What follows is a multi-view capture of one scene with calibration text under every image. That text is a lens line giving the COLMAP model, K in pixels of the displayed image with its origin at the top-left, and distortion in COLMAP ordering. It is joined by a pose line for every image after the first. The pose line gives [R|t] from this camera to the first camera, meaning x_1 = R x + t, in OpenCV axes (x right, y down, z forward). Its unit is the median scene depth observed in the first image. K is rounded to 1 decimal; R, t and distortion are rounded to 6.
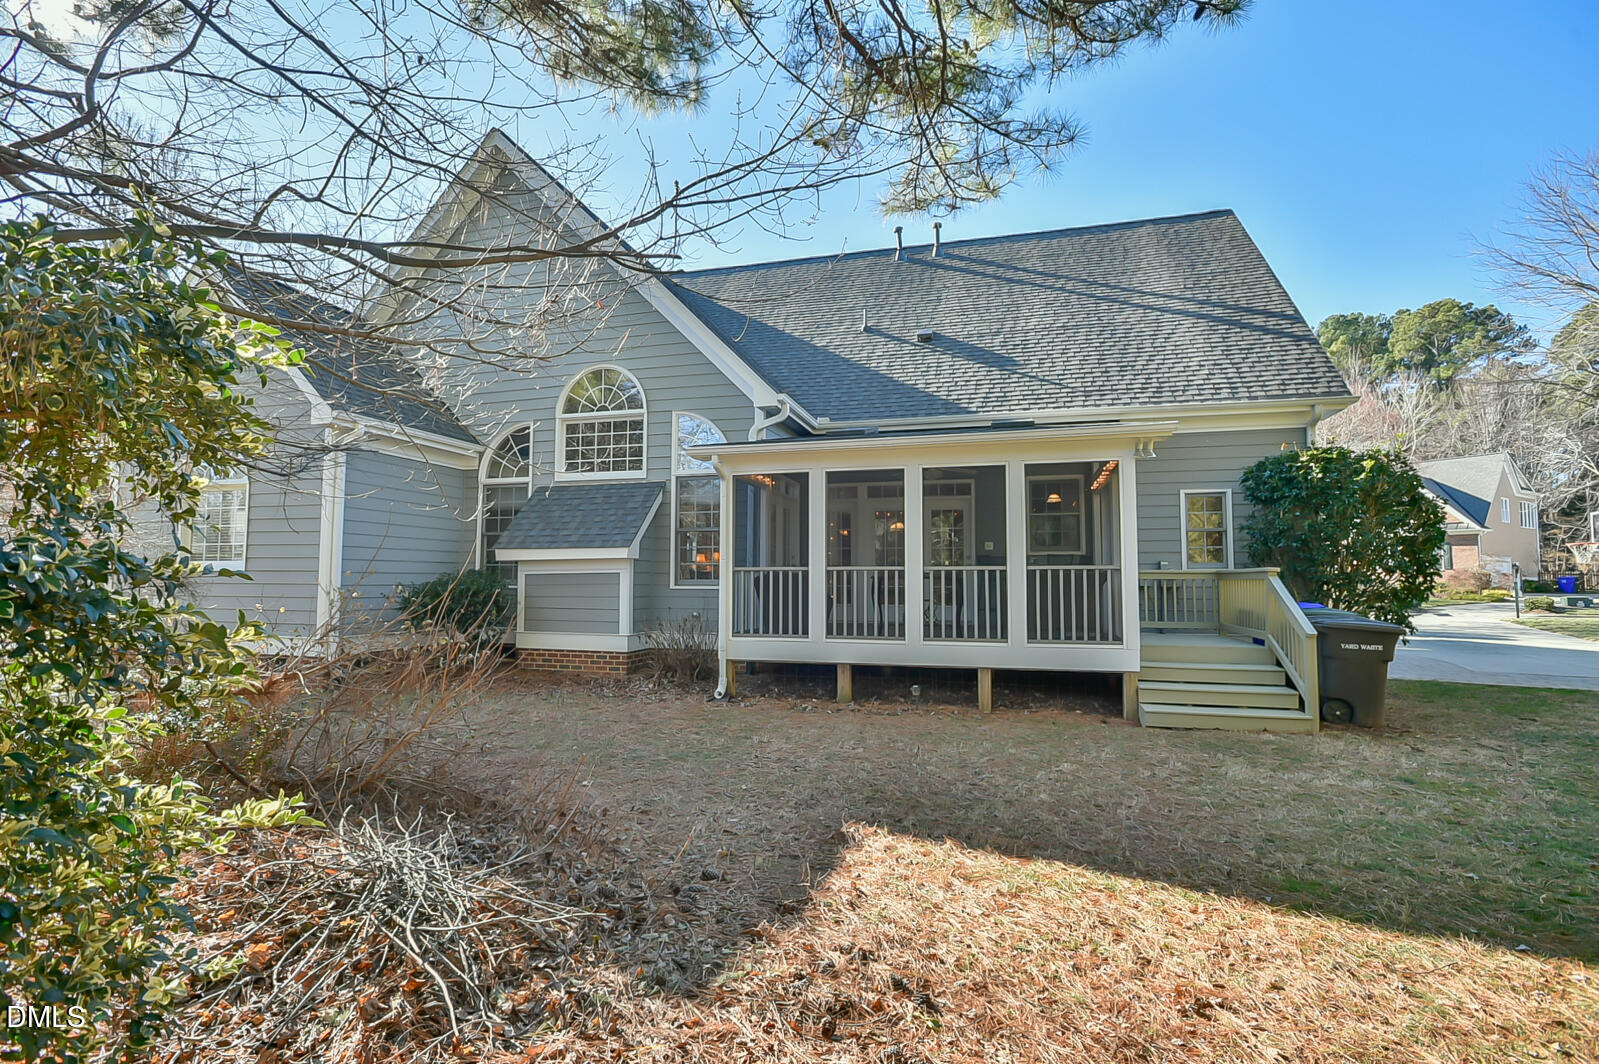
lens RADIAL K [[754.8, 0, 800.2], [0, 754.8, 533.3], [0, 0, 1]] dist [-0.005905, -0.000429]
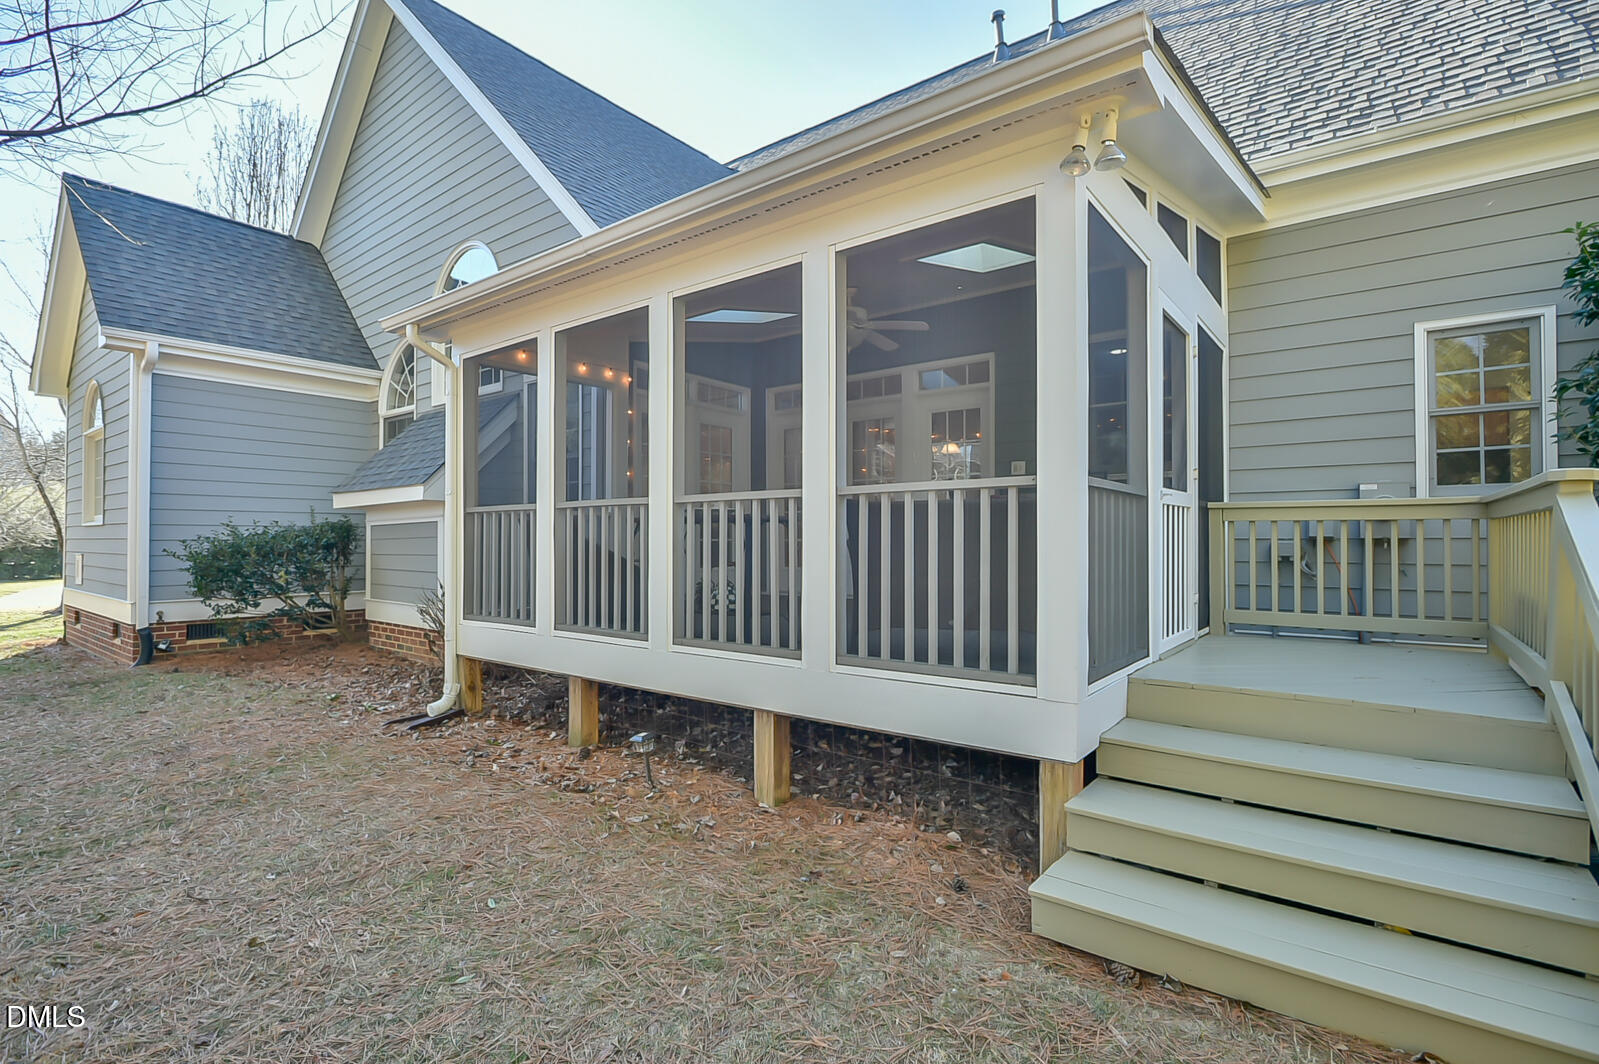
lens RADIAL K [[754.8, 0, 798.9], [0, 754.8, 533.2], [0, 0, 1]] dist [-0.005905, -0.000429]
pose [[0.929294, -0.008073, -0.369252, 0.413556], [0.028097, 0.998409, 0.048884, 0.044964], [0.368270, -0.055802, 0.928043, 0.554116]]
